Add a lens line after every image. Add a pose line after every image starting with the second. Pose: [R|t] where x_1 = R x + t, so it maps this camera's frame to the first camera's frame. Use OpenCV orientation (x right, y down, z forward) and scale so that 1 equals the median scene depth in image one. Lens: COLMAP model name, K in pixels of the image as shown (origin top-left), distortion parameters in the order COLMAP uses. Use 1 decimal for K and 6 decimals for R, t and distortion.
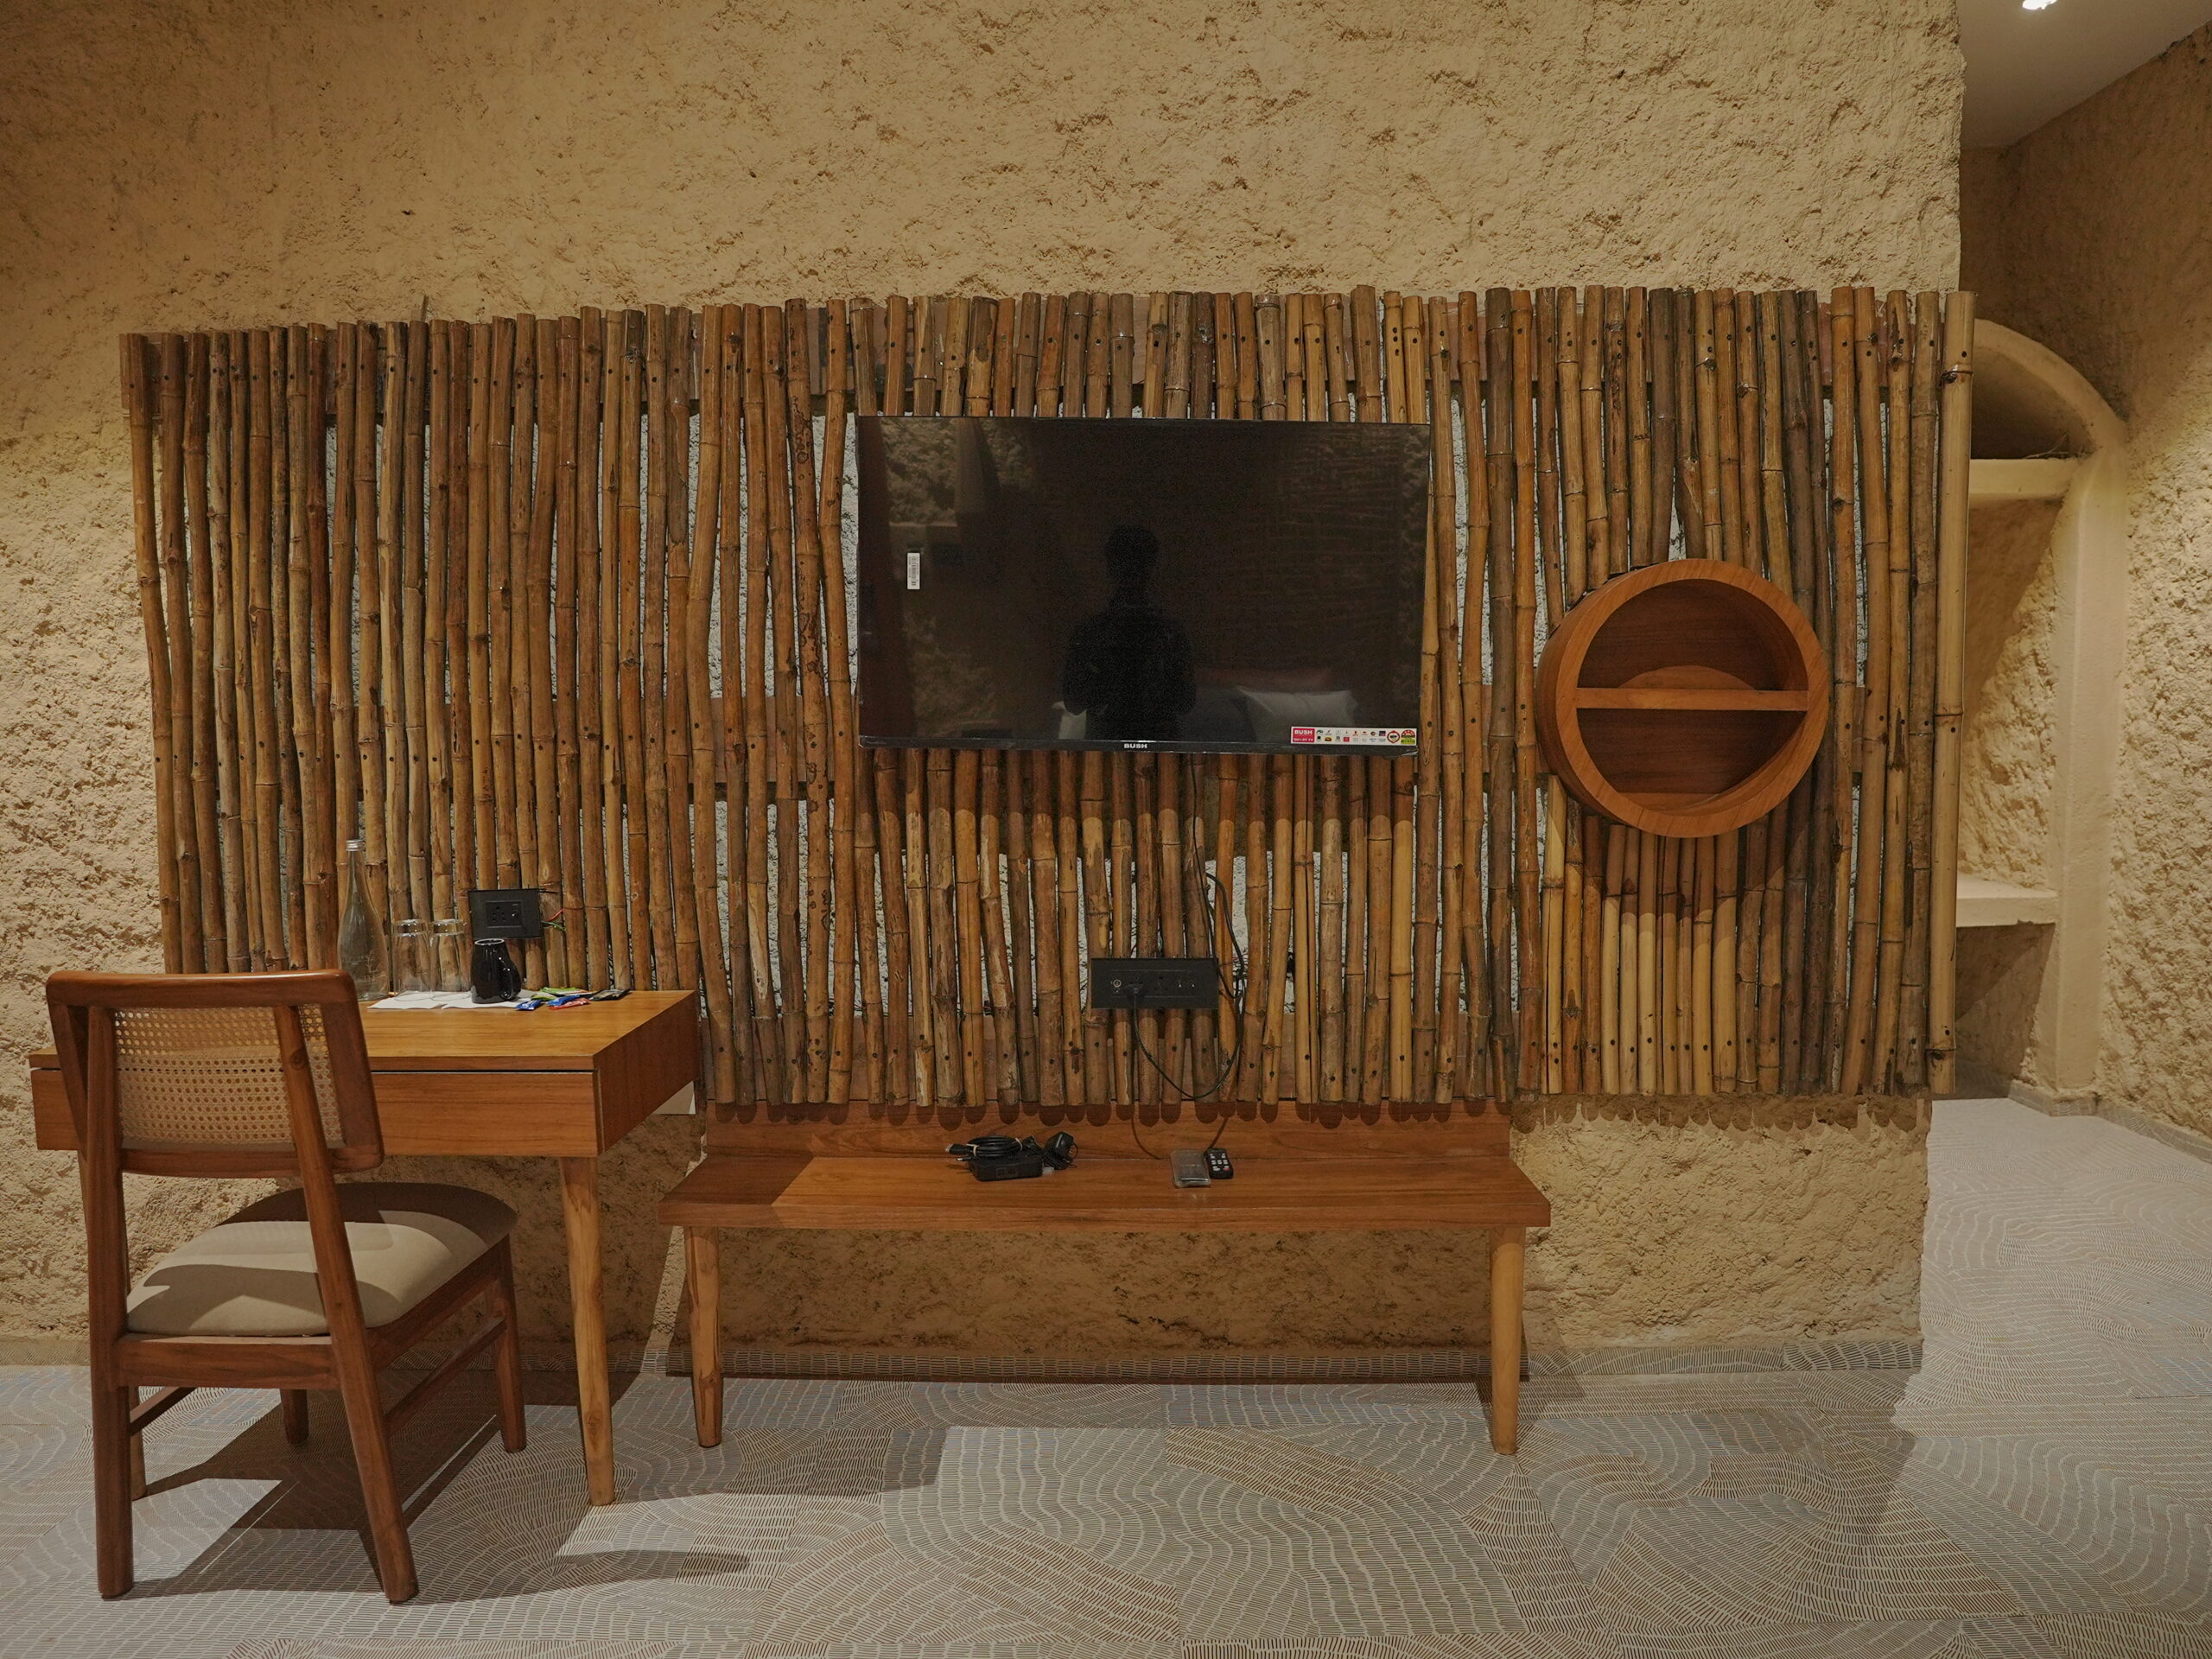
lens RADIAL K [[1459.0, 0, 1145.1], [0, 1459.0, 884.2], [0, 0, 1]] dist [-0.098263, 0.051324]
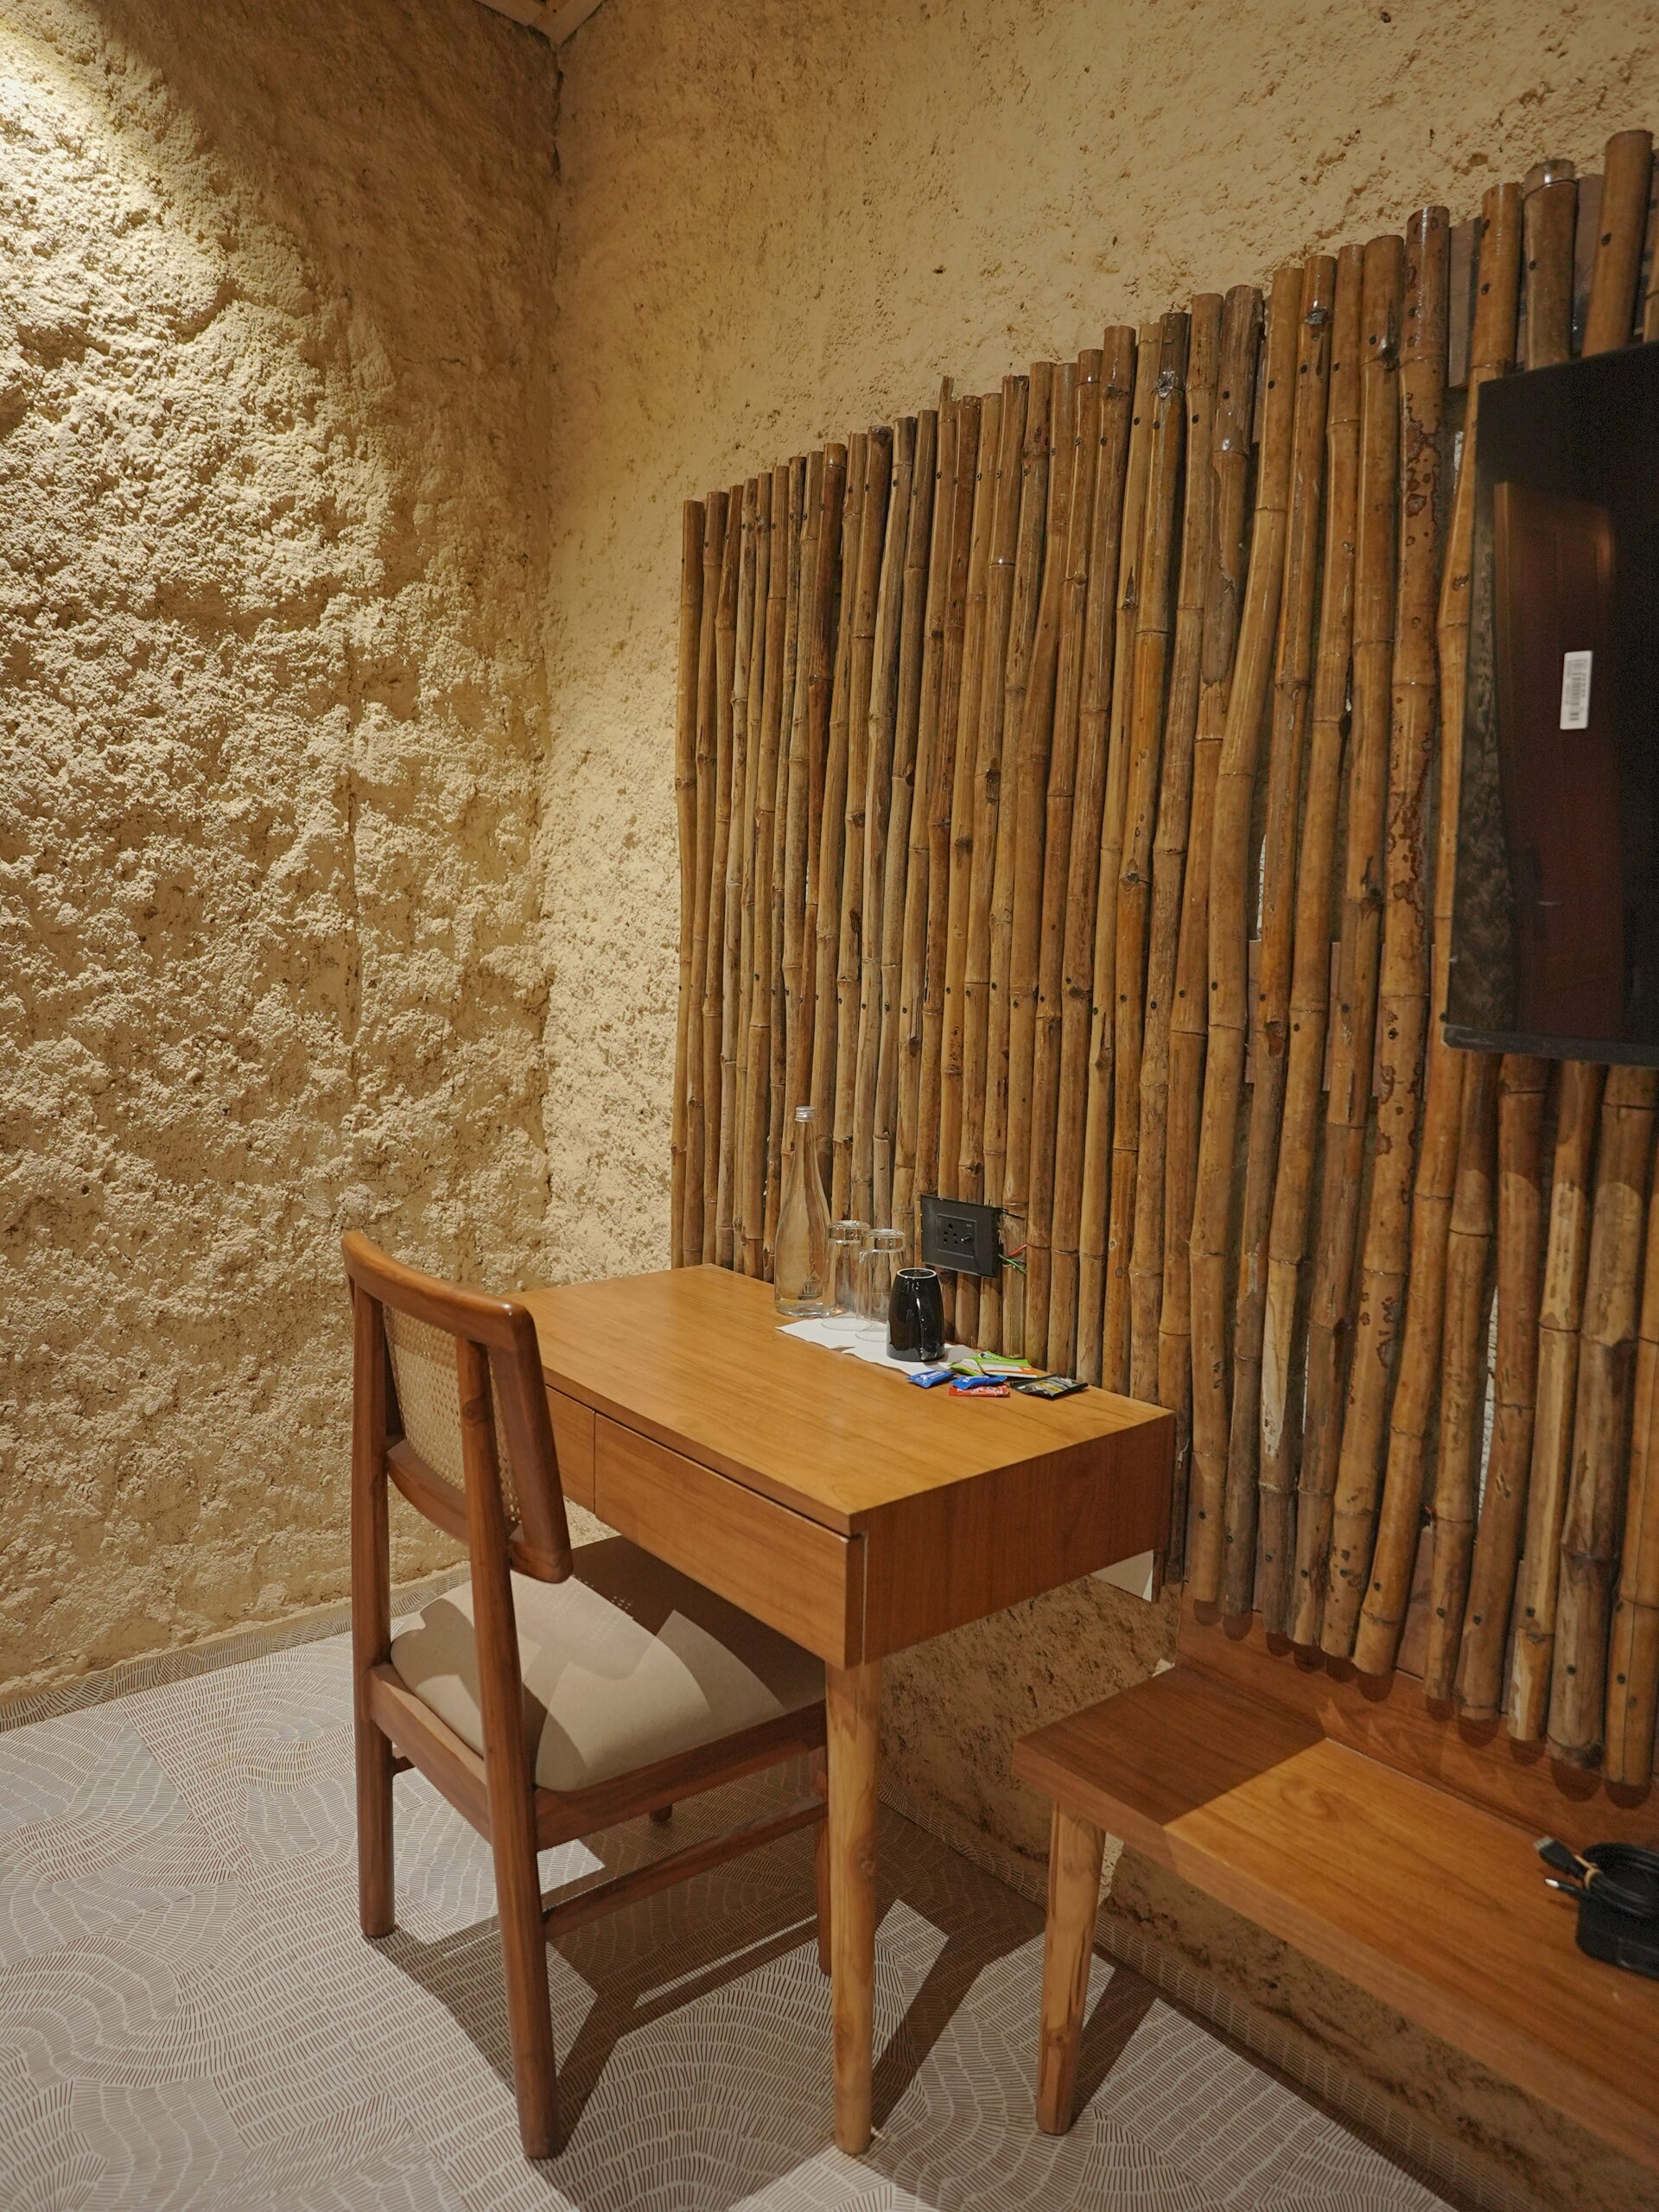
lens RADIAL K [[1459.0, 0, 811.7], [0, 1459.0, 1108.1], [0, 0, 1]] dist [-0.098263, 0.051324]
pose [[0.643817, 0.112596, -0.756850, 0.042883], [-0.123900, 0.991401, 0.042094, -0.063391], [0.755082, 0.066673, 0.652232, 0.479958]]
